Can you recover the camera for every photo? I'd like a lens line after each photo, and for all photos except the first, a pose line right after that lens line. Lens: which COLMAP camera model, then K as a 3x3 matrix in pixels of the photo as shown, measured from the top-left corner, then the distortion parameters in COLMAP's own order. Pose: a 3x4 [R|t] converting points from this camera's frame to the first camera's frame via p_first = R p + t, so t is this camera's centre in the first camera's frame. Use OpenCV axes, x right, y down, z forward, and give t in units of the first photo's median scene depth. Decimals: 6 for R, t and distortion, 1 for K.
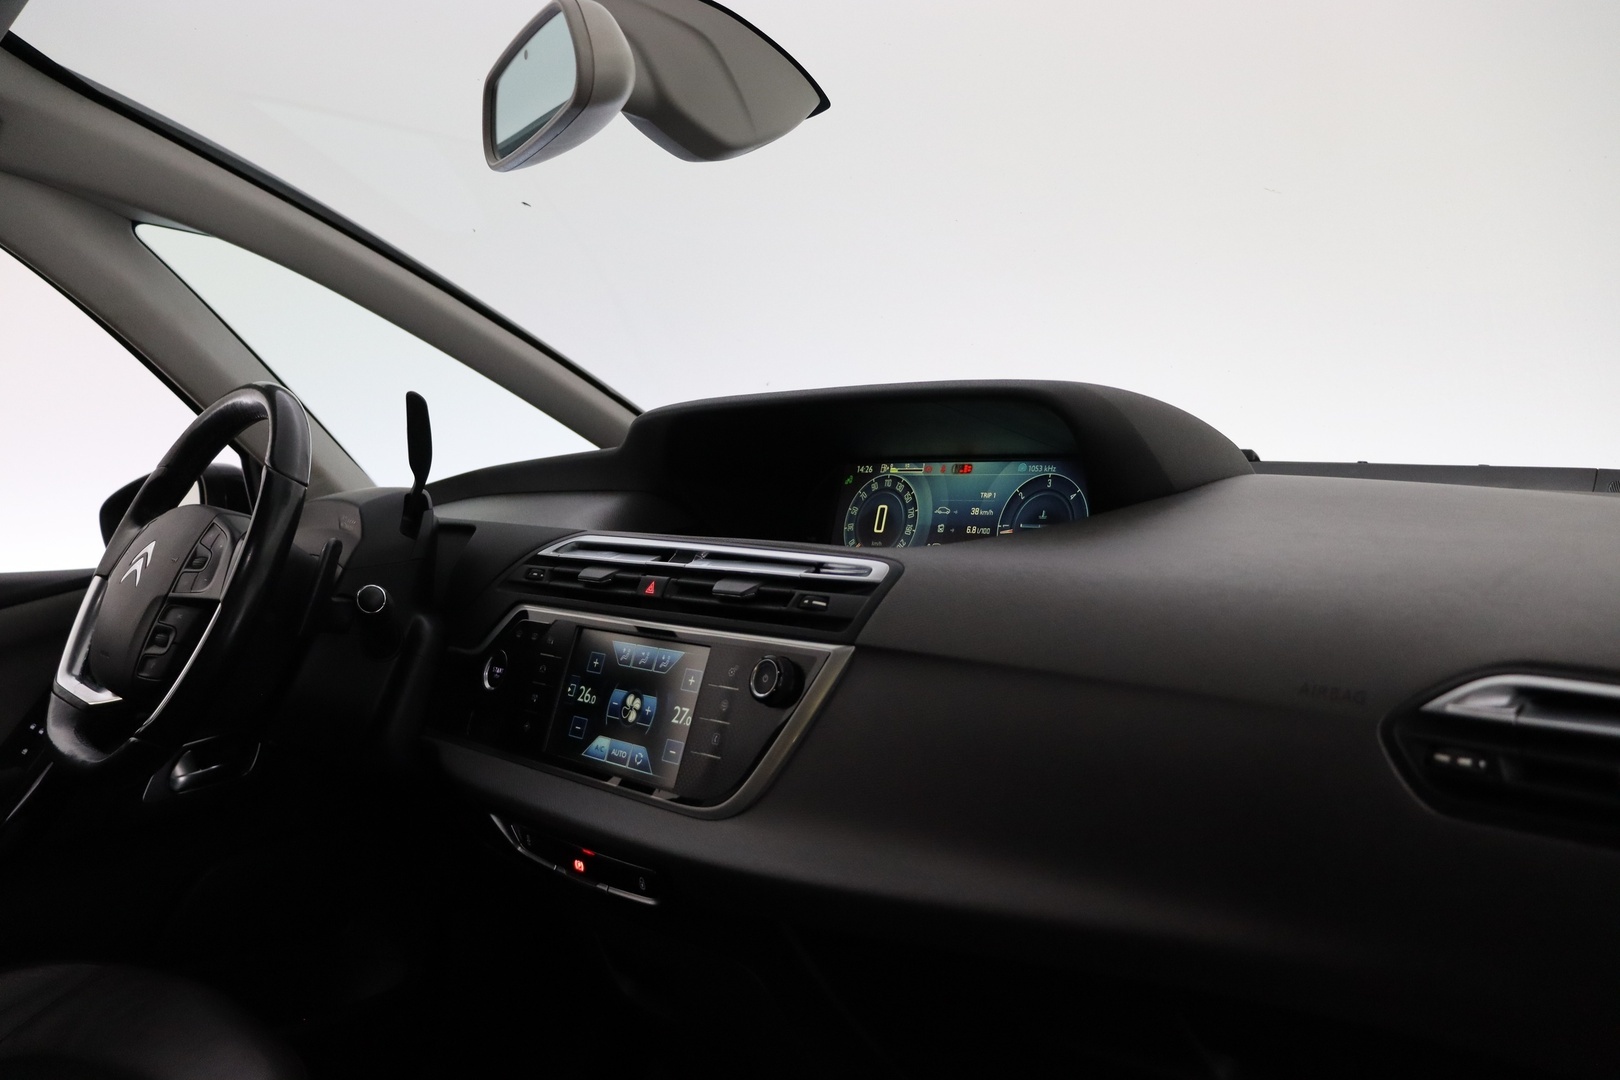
lens RADIAL K [[1344.6, 0, 807.9], [0, 1344.6, 568.8], [0, 0, 1]] dist [-0.188556, 0.197593]
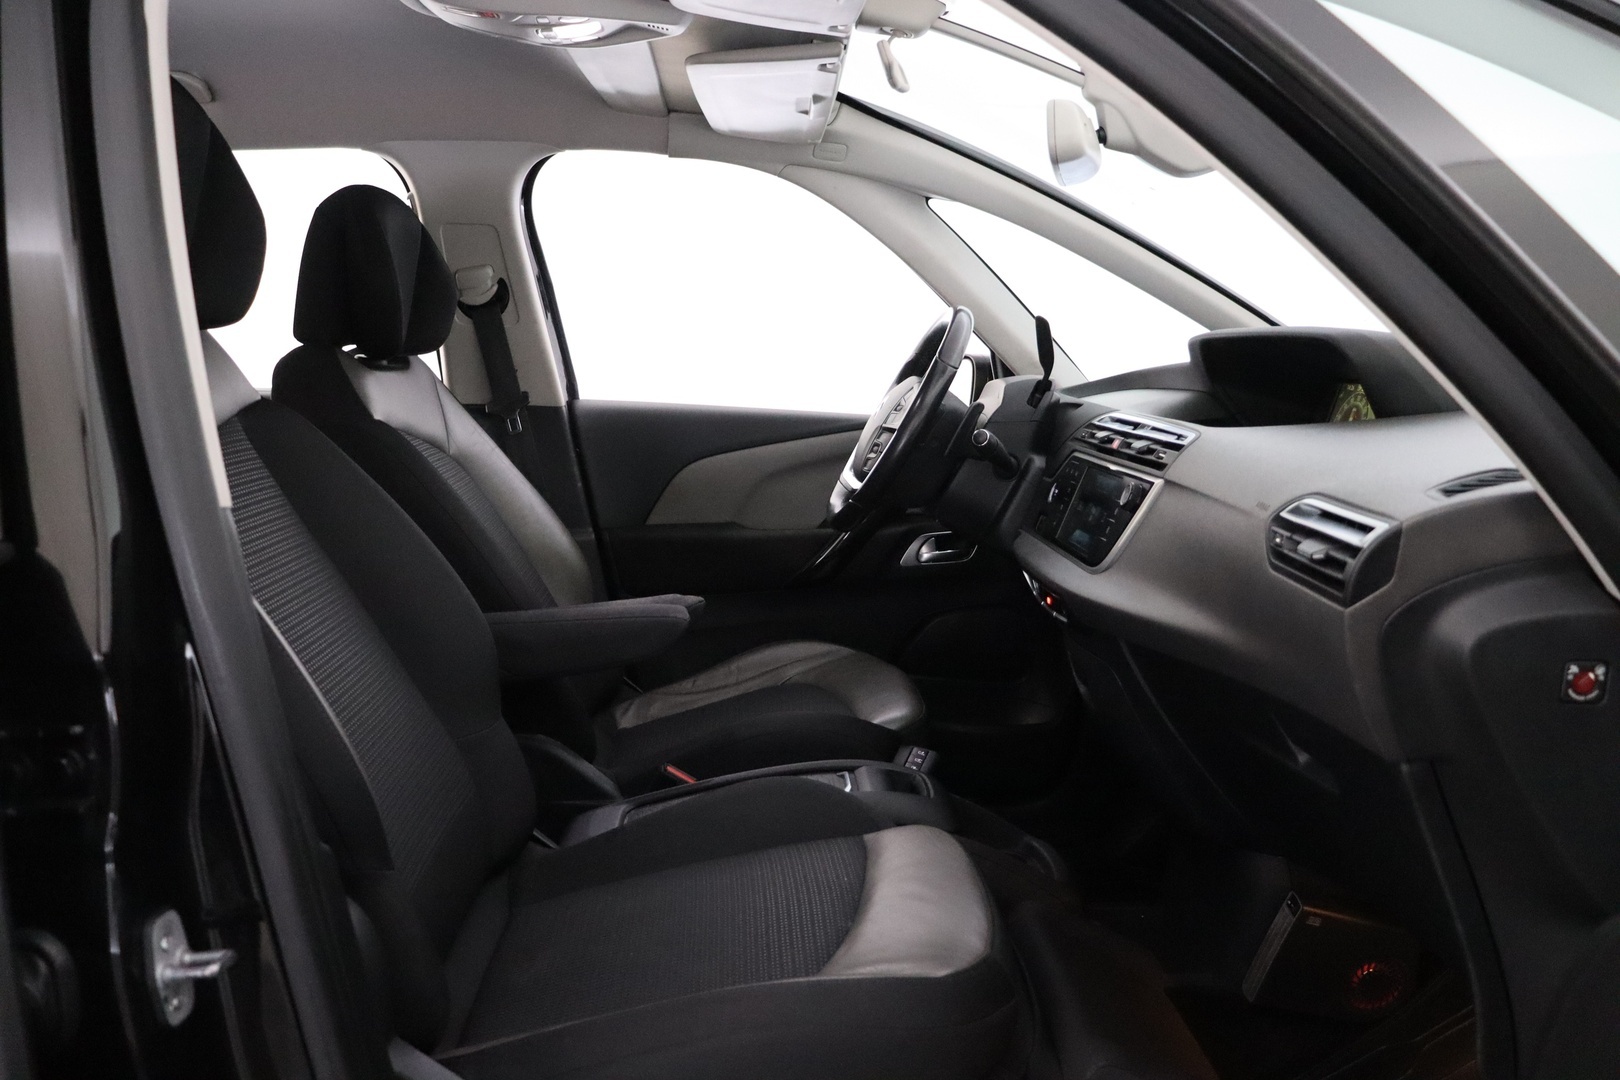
lens RADIAL K [[1344.6, 0, 807.9], [0, 1344.6, 568.8], [0, 0, 1]] dist [-0.188556, 0.197593]
pose [[0.765565, 0.148552, -0.625973, 0.513057], [-0.103067, 0.988729, 0.108587, 0.021966], [0.635049, -0.018613, 0.772248, -0.405717]]
